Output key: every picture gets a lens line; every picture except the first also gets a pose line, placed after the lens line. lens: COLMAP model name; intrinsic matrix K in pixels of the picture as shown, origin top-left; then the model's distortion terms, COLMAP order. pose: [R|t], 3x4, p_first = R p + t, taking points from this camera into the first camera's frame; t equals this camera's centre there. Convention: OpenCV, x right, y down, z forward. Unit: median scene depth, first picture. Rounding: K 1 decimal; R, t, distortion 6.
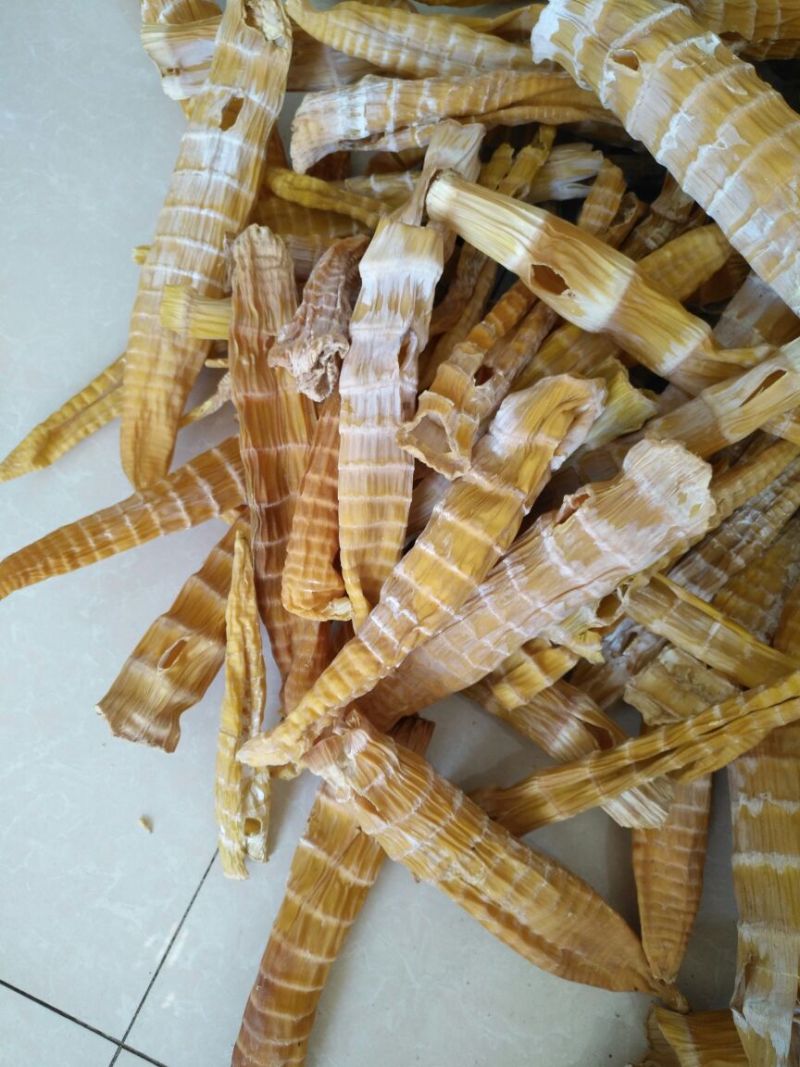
lens RADIAL K [[871.7, 0, 400.0], [0, 871.7, 533.5], [0, 0, 1]] dist [-0.056616, 0.130056]
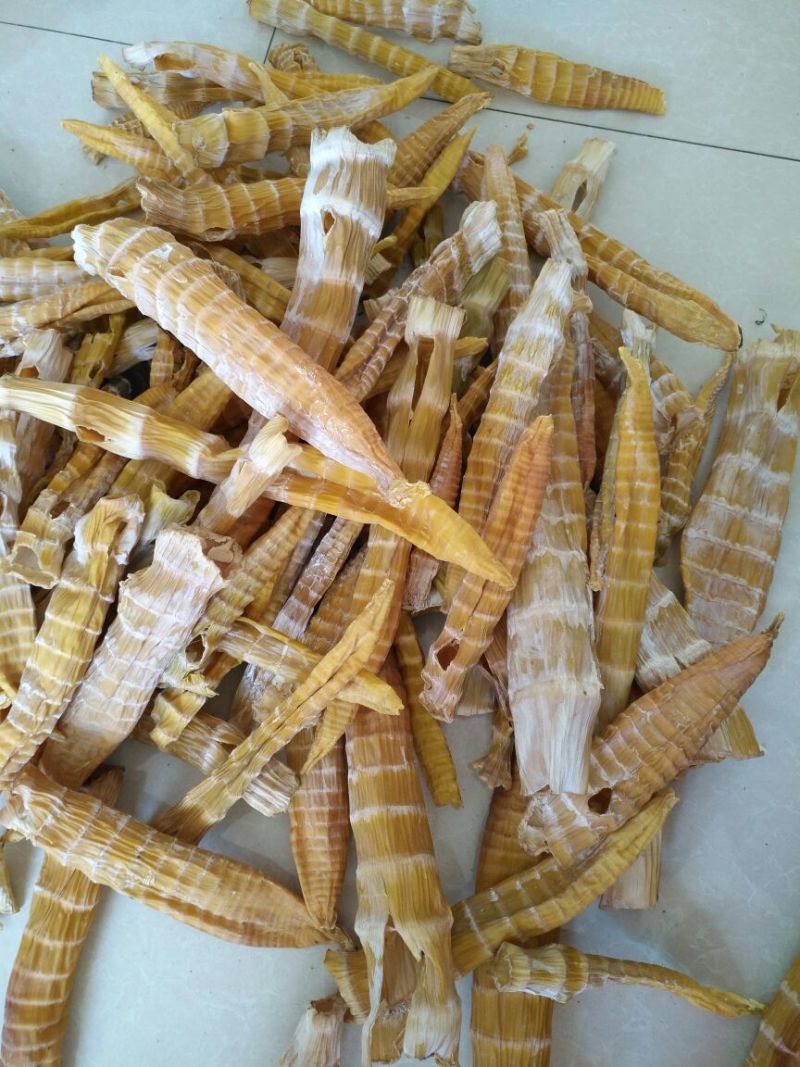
lens RADIAL K [[871.7, 0, 400.0], [0, 871.7, 533.5], [0, 0, 1]] dist [-0.056616, 0.130056]
pose [[0.972789, -0.231517, 0.009029, 0.560496], [0.231286, 0.968028, -0.097106, 0.106235], [0.013742, 0.096552, 0.995233, -0.340448]]
